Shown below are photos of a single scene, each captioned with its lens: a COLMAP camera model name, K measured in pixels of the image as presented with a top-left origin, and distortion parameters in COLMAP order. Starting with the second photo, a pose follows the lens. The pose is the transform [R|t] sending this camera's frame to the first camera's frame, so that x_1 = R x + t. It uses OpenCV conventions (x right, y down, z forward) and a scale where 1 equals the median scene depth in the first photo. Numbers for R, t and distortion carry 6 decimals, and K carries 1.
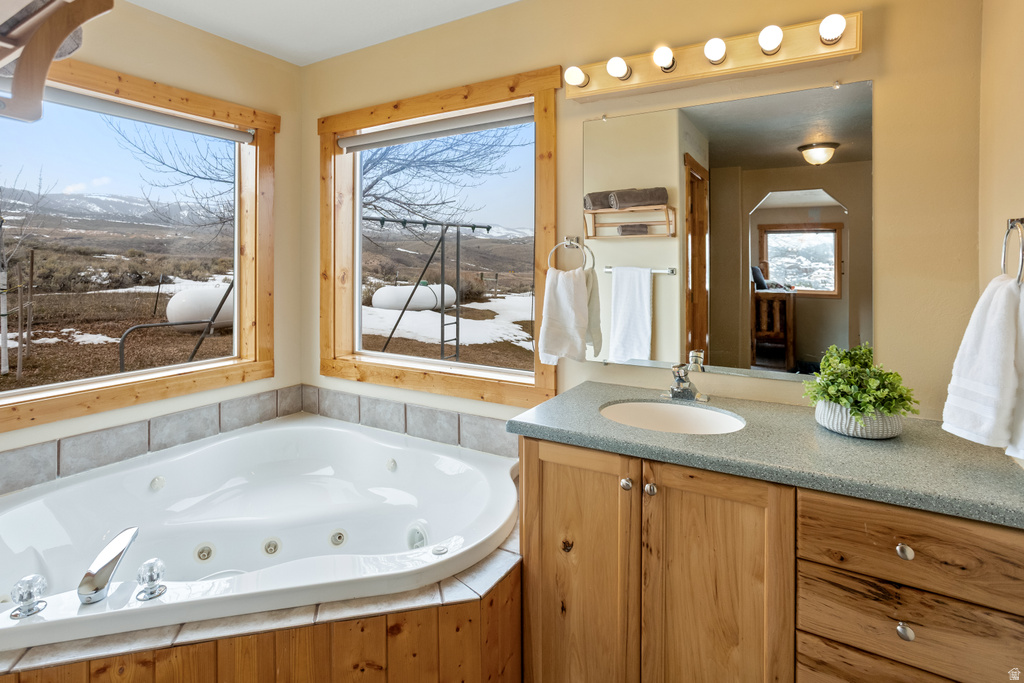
lens RADIAL K [[462.6, 0, 539.8], [0, 462.6, 320.1], [0, 0, 1]] dist [-0.025430, 0.017709]
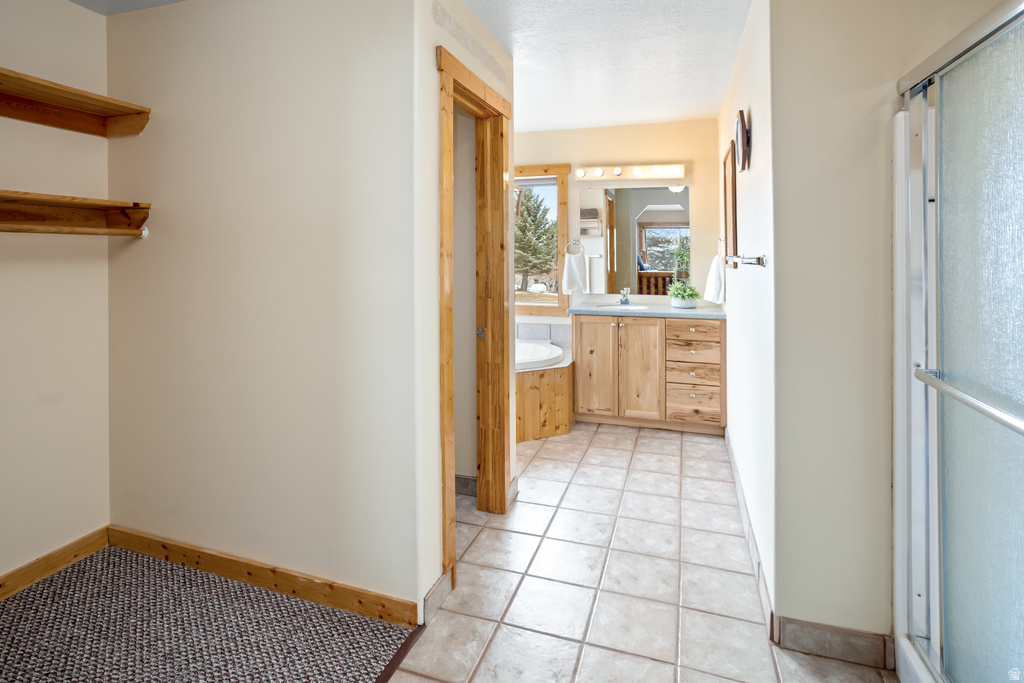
lens RADIAL K [[497.0, 0, 512.0], [0, 497.0, 341.5], [0, 0, 1]] dist [-0.000301, 0.014826]
pose [[0.977520, -0.037296, 0.207518, -1.050495], [0.025686, 0.997965, 0.058362, 0.235811], [-0.209273, -0.051719, 0.976489, -1.878550]]
